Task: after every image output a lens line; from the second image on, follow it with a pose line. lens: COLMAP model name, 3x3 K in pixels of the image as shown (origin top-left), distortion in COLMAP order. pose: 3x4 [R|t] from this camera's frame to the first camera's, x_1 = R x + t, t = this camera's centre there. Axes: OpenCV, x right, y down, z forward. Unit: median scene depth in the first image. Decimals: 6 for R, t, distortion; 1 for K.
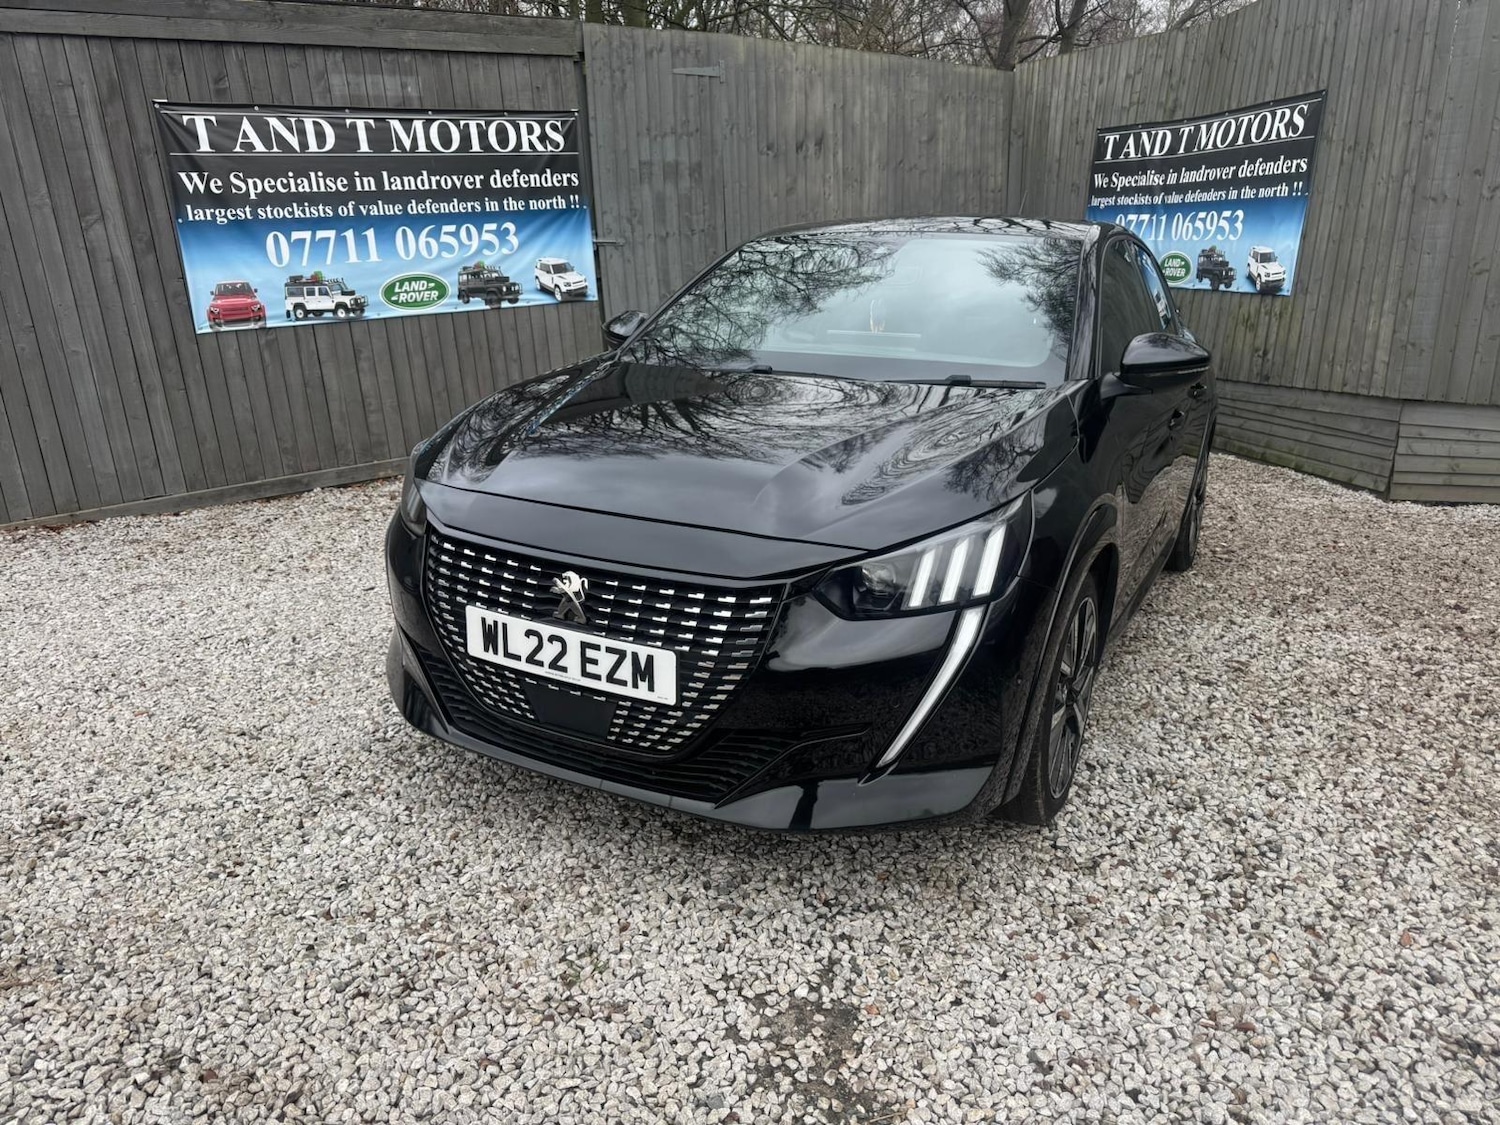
lens RADIAL K [[1055.6, 0, 748.8], [0, 1055.6, 560.4], [0, 0, 1]] dist [-0.001126, -0.007021]
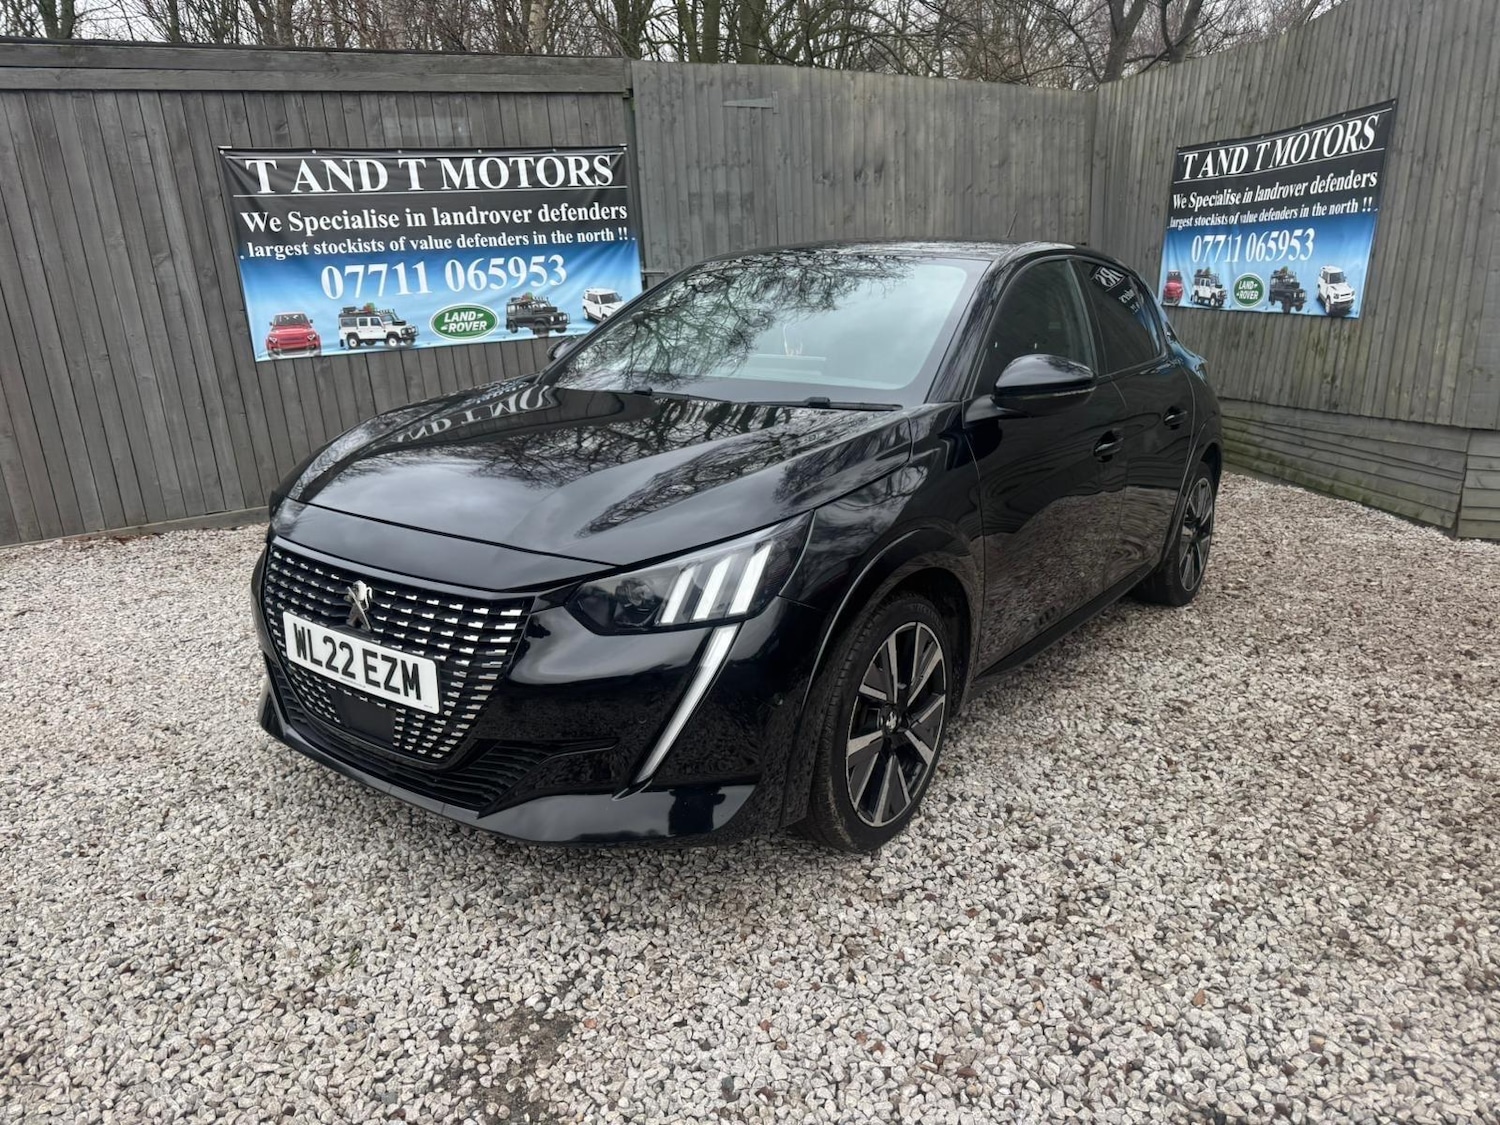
lens RADIAL K [[1050.6, 0, 755.1], [0, 1050.6, 573.7], [0, 0, 1]] dist [0.005932, -0.012754]
pose [[0.990816, 0.023668, -0.133129, 0.195721], [-0.025616, 0.999588, -0.012940, 0.003429], [0.132768, 0.016231, 0.991014, 0.010969]]
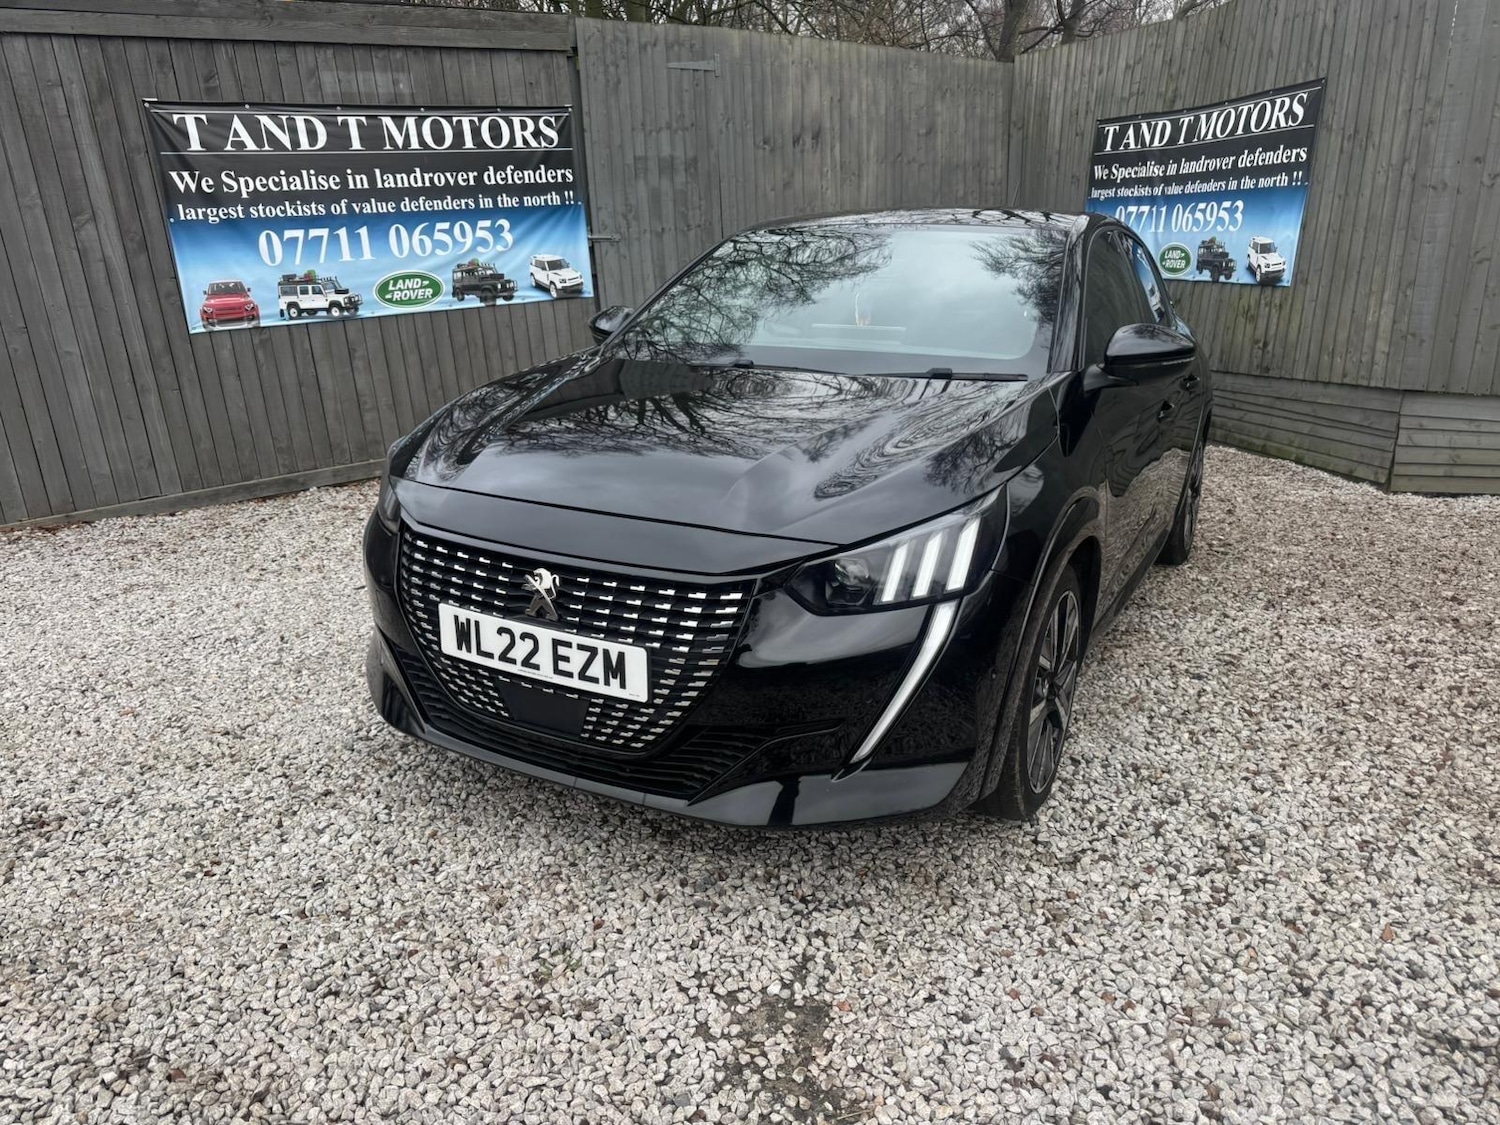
lens RADIAL K [[1056.5, 0, 750.1], [0, 1056.5, 566.2], [0, 0, 1]] dist [-0.003070, -0.004155]
pose [[0.999955, -0.006514, -0.006932, 0.018642], [0.006571, 0.999945, 0.008188, 0.000957], [0.006879, -0.008234, 0.999942, 0.003891]]
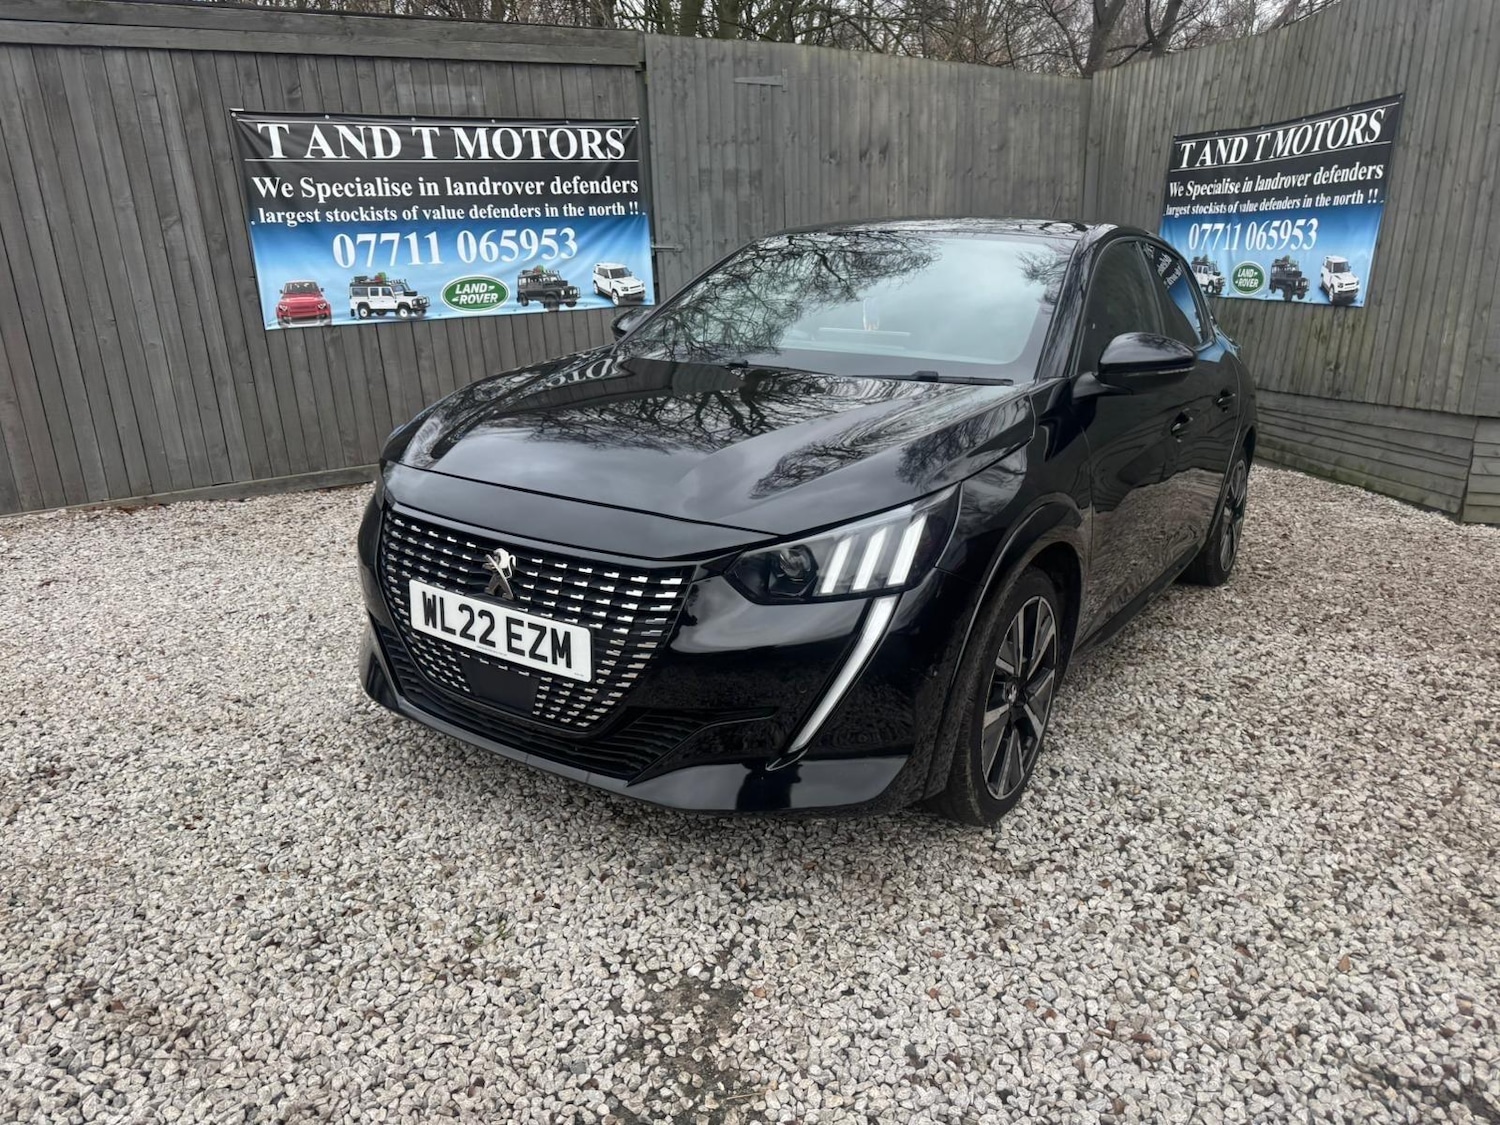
lens RADIAL K [[1055.7, 0, 746.3], [0, 1055.7, 551.4], [0, 0, 1]] dist [0.003658, -0.011125]
pose [[0.995128, 0.032871, -0.092945, 0.091039], [-0.034651, 0.999244, -0.017602, 0.012659], [0.092296, 0.020737, 0.995516, -0.003444]]
